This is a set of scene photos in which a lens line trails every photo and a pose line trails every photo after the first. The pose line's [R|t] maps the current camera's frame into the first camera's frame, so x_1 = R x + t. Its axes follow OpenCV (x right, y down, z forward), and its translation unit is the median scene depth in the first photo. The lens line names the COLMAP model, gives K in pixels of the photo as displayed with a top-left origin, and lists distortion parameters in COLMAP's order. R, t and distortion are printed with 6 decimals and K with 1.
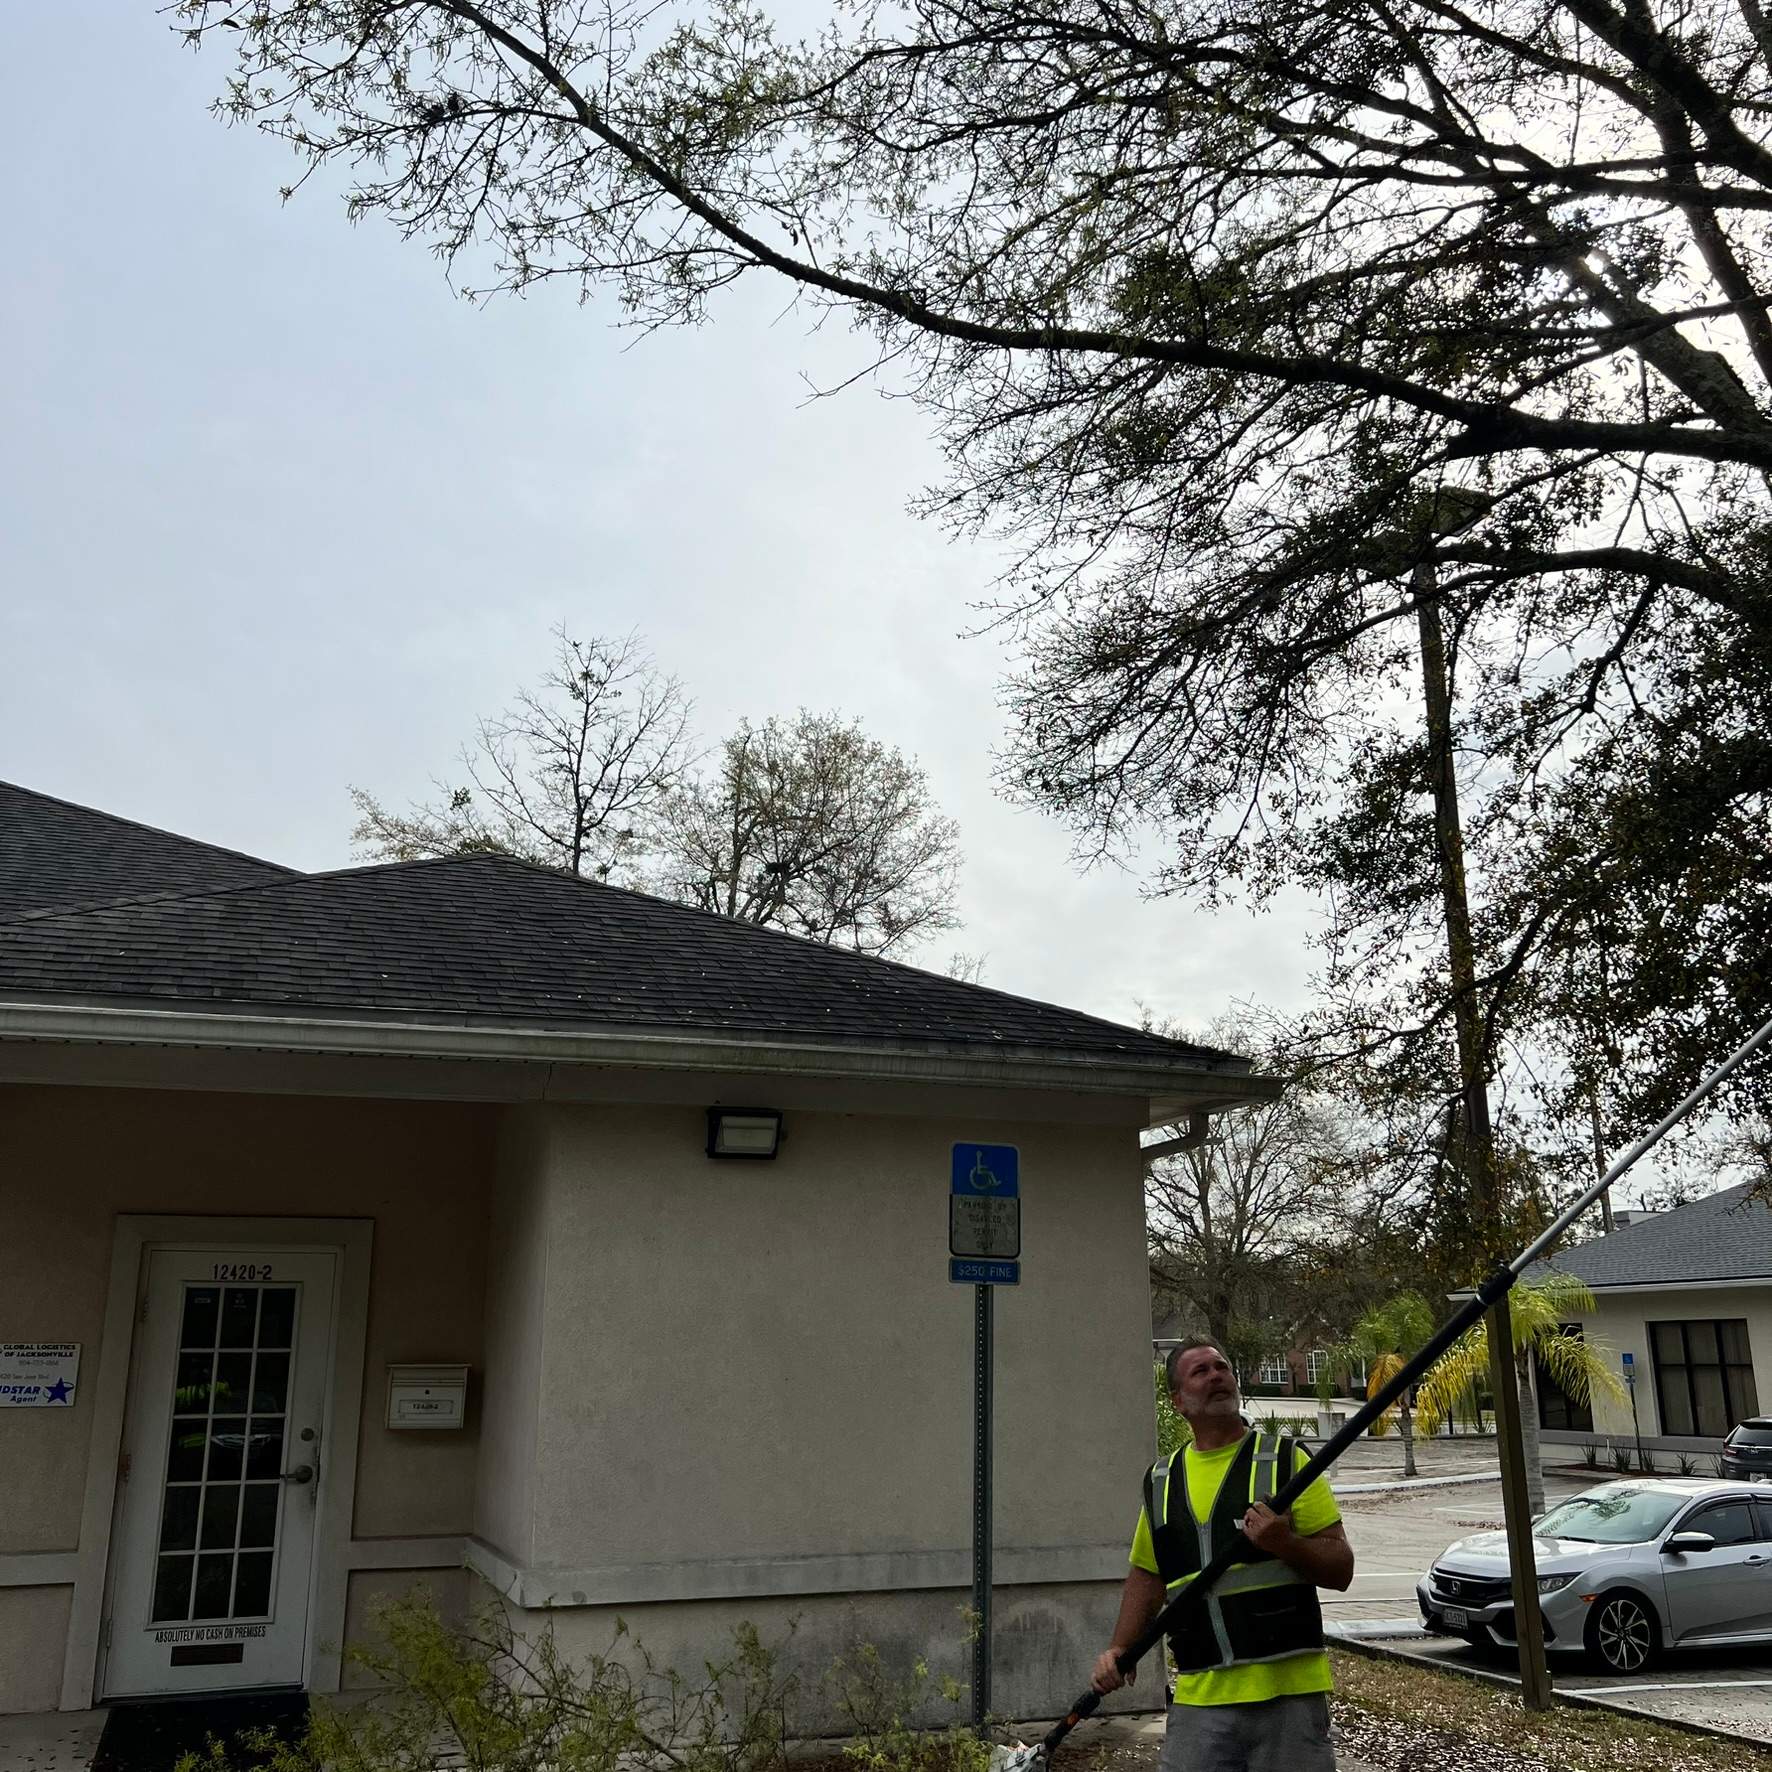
lens RADIAL K [[1763.4, 0, 904.8], [0, 1763.4, 884.1], [0, 0, 1]] dist [0.086282, -0.115070]
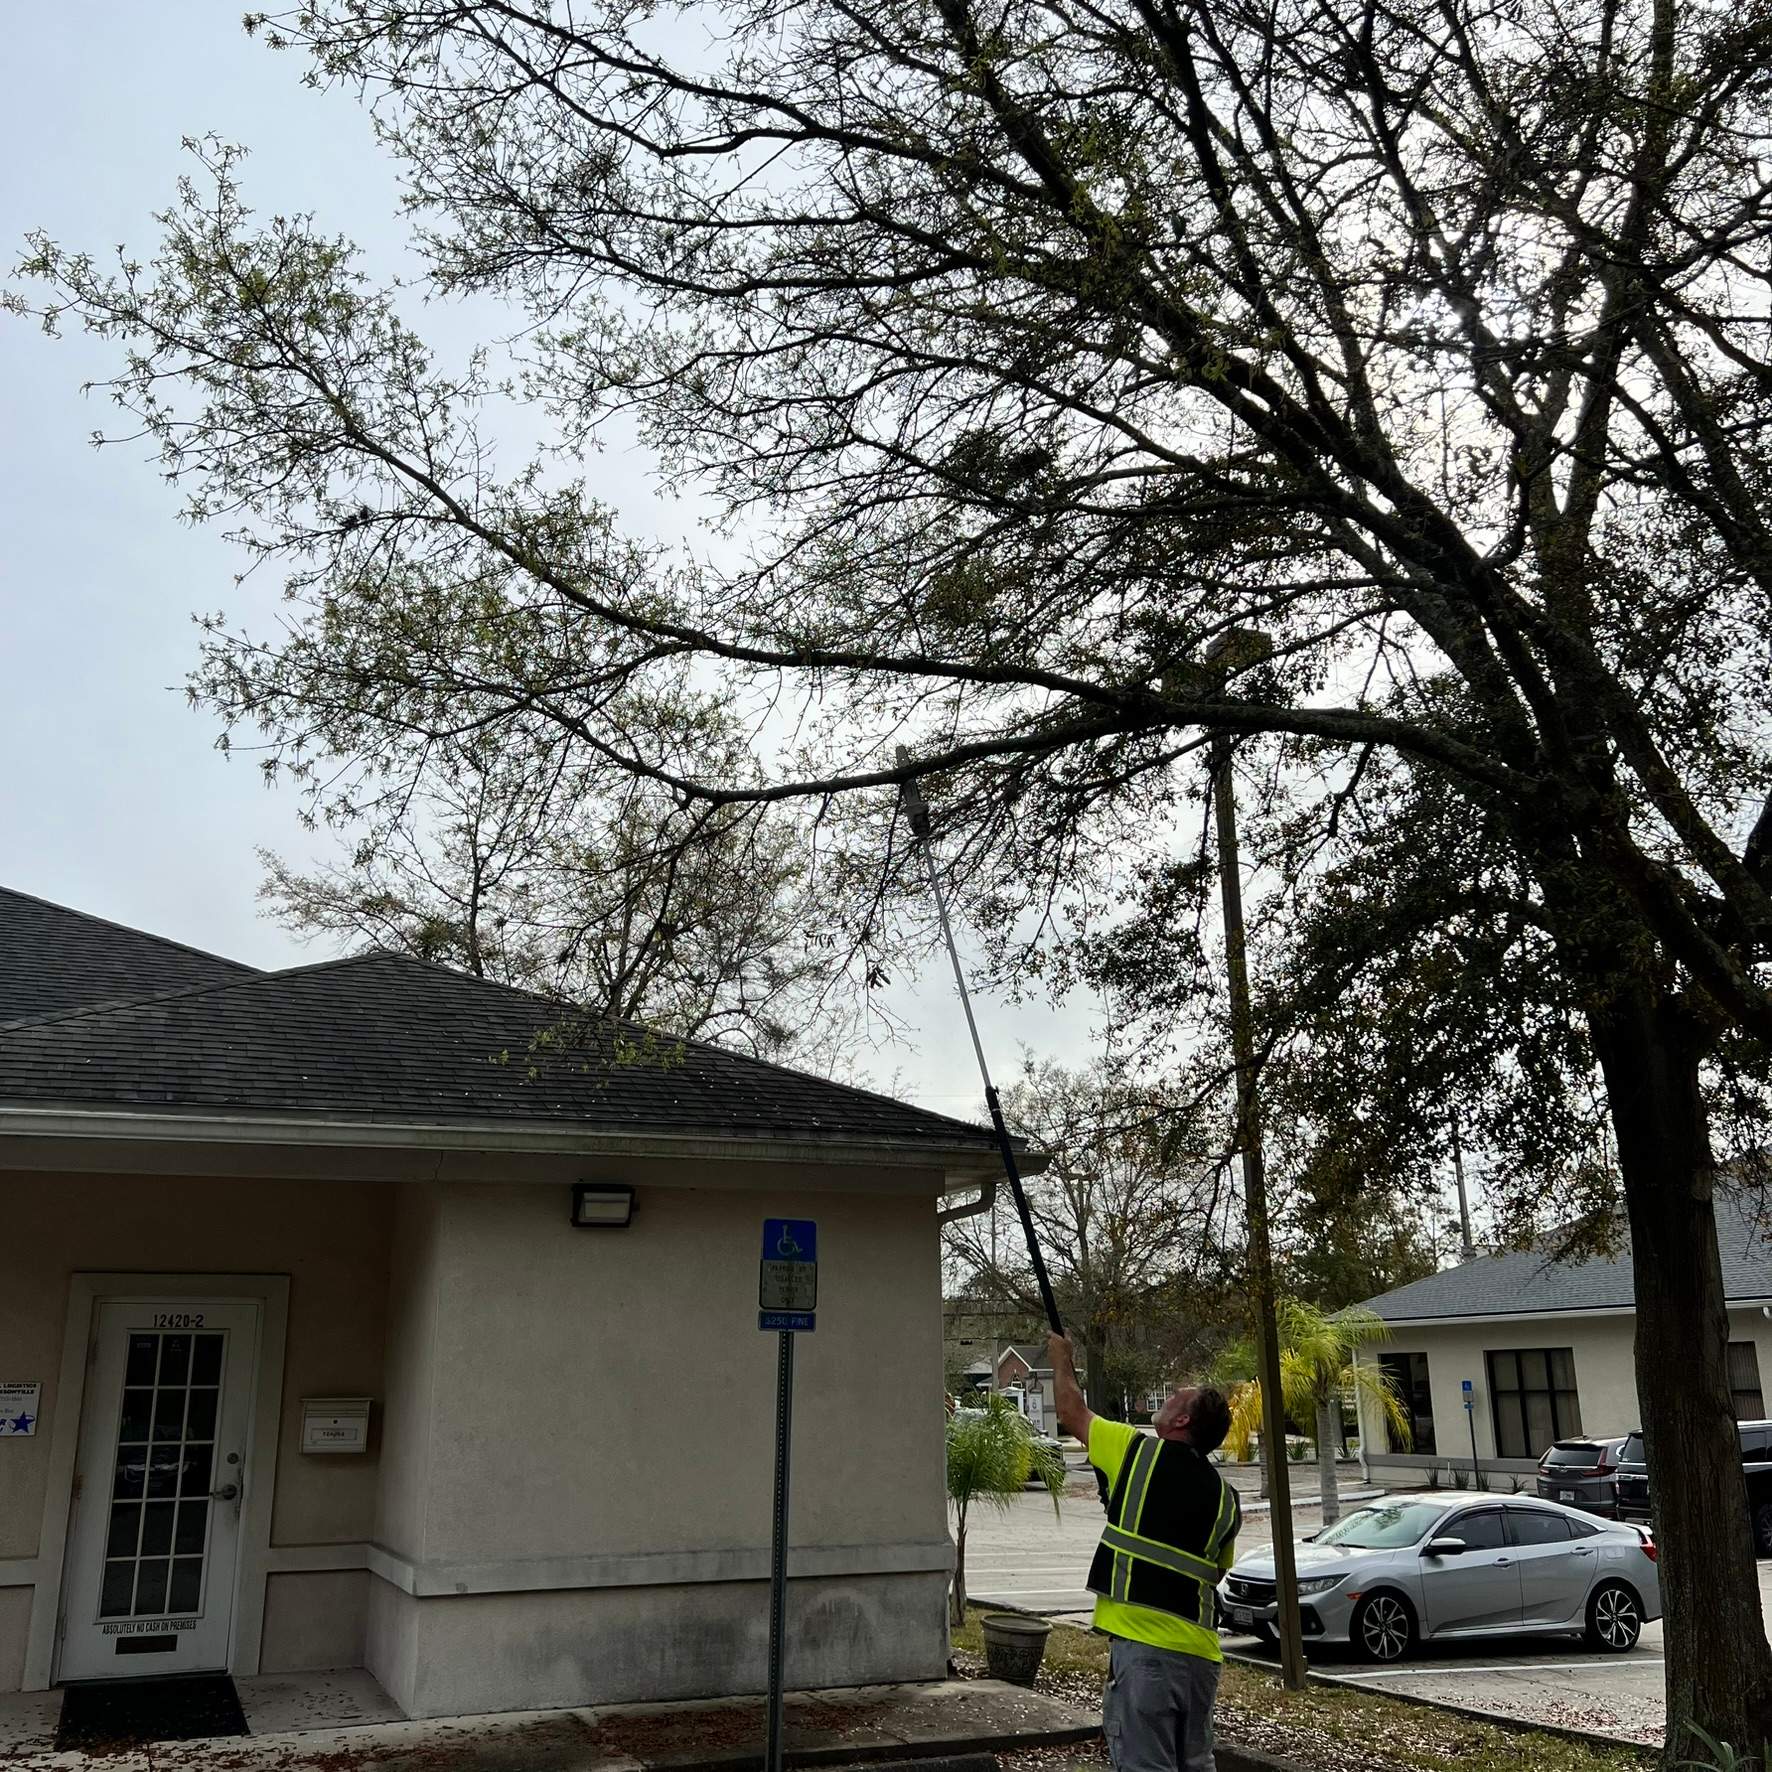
lens RADIAL K [[1771.2, 0, 879.1], [0, 1771.2, 886.8], [0, 0, 1]] dist [0.069930, -0.098934]
pose [[0.999250, 0.005079, 0.038401, 0.039223], [-0.004524, 0.999884, -0.014523, -0.047156], [-0.038470, 0.014338, 0.999157, -0.177134]]
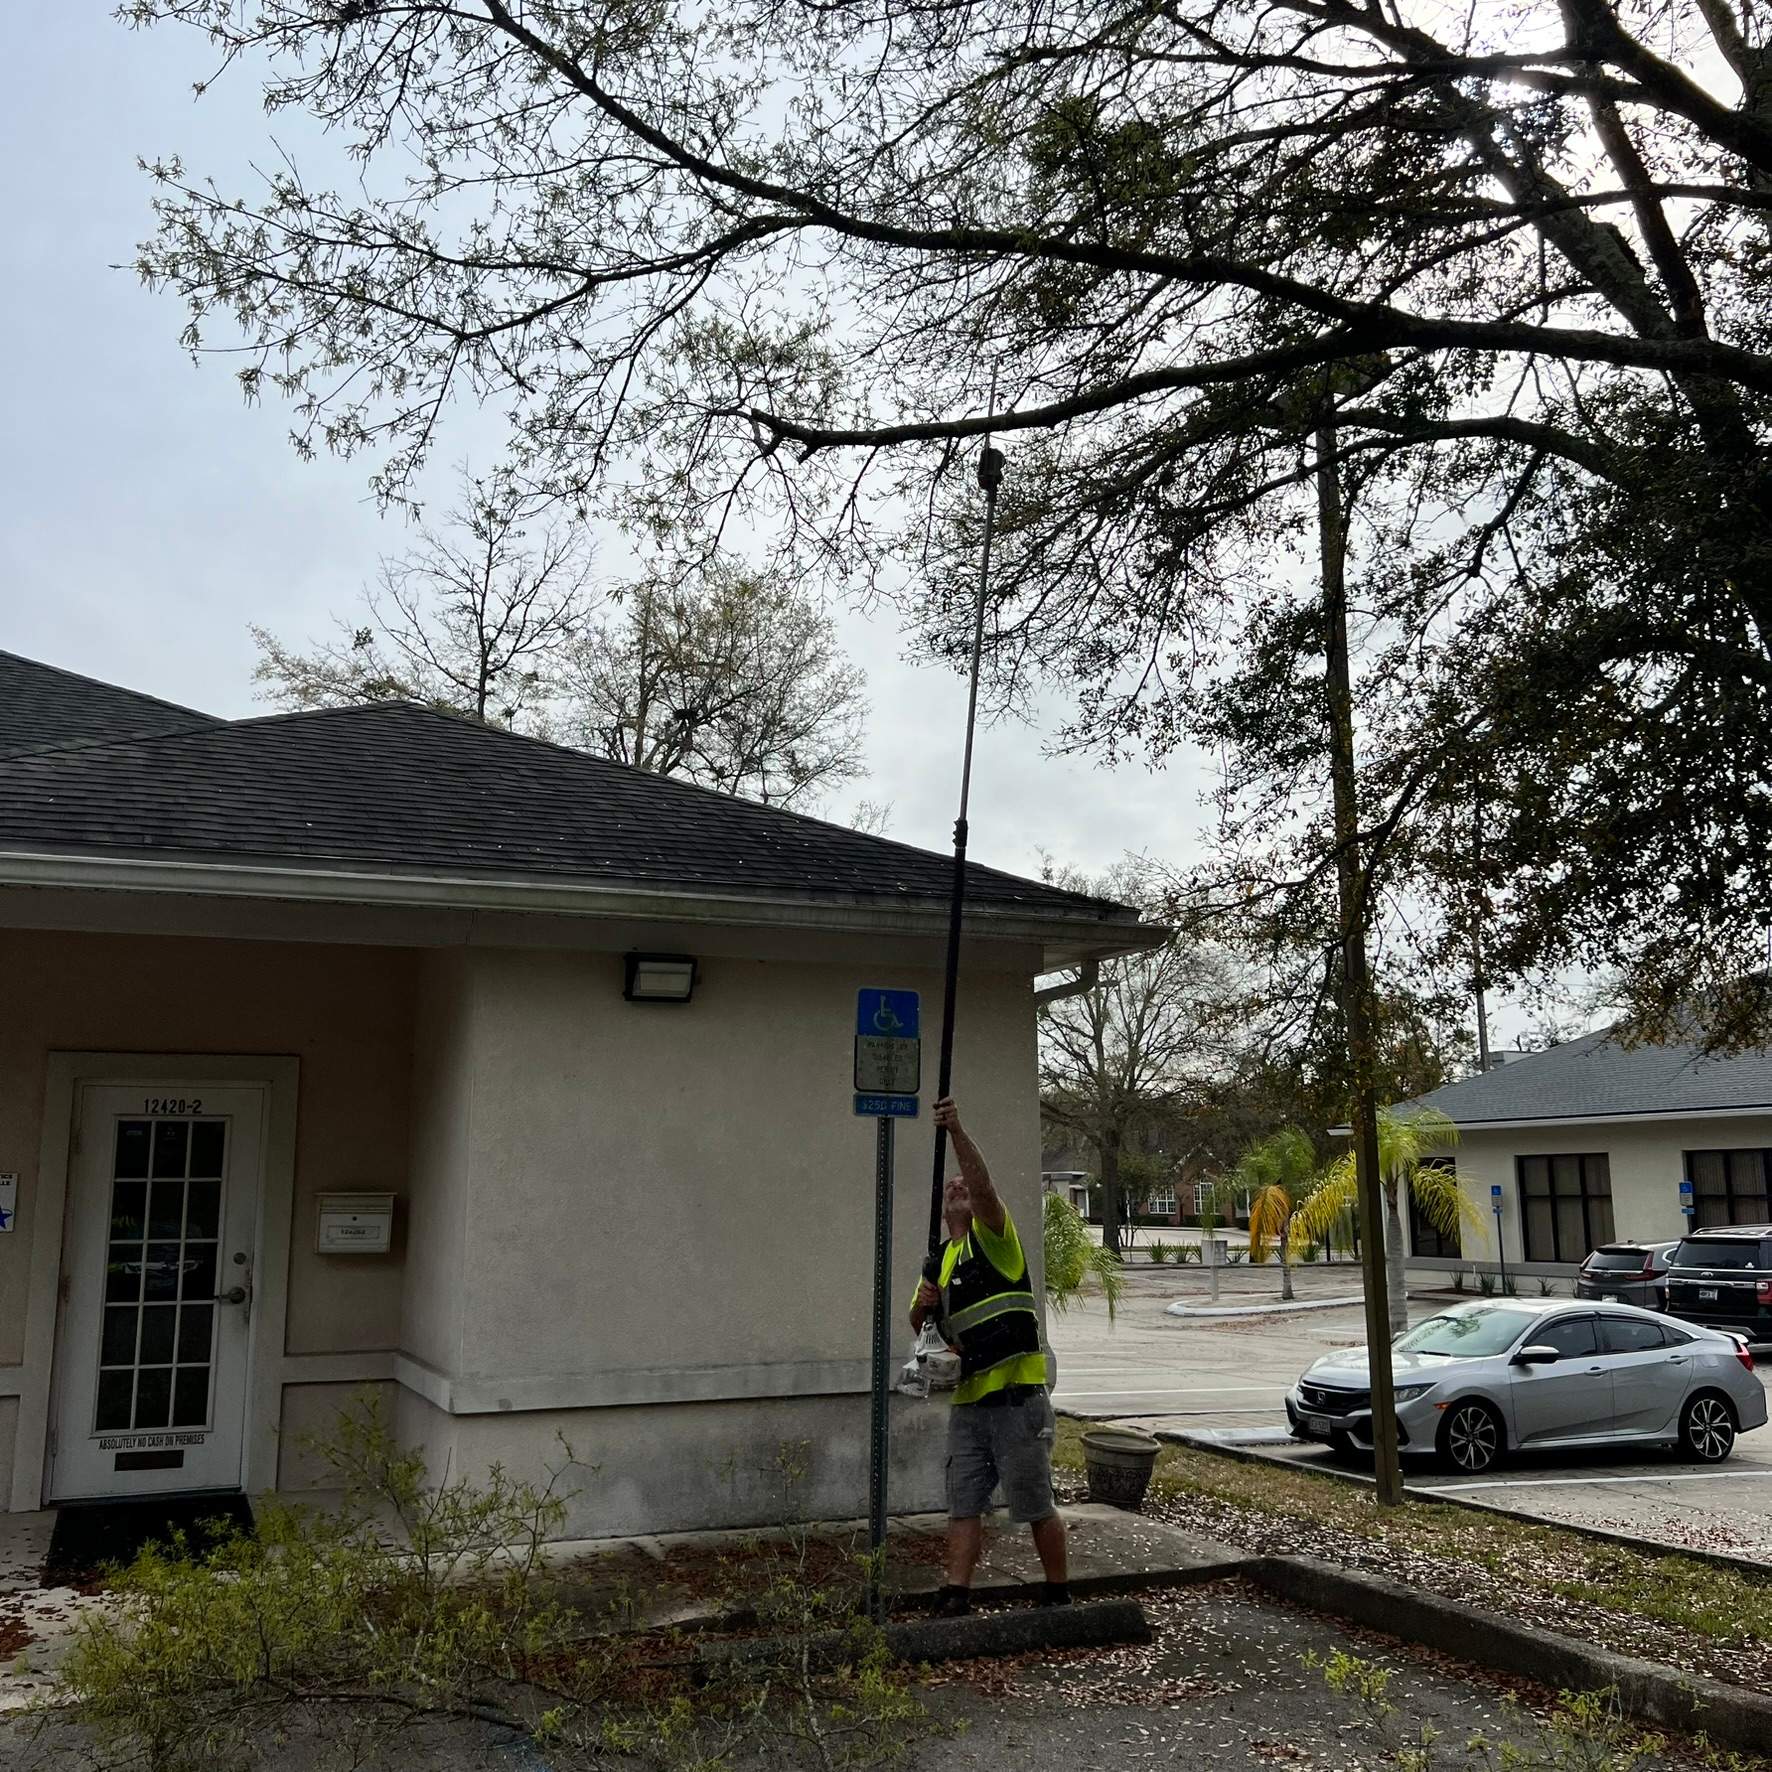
lens RADIAL K [[1762.1, 0, 886.0], [0, 1762.1, 886.0], [0, 0, 1]] dist [0.100794, -0.185799]
pose [[0.999027, 0.007376, 0.043484, -0.002059], [-0.011230, 0.995964, 0.089053, -0.006148], [-0.042652, -0.089455, 0.995077, -0.033216]]
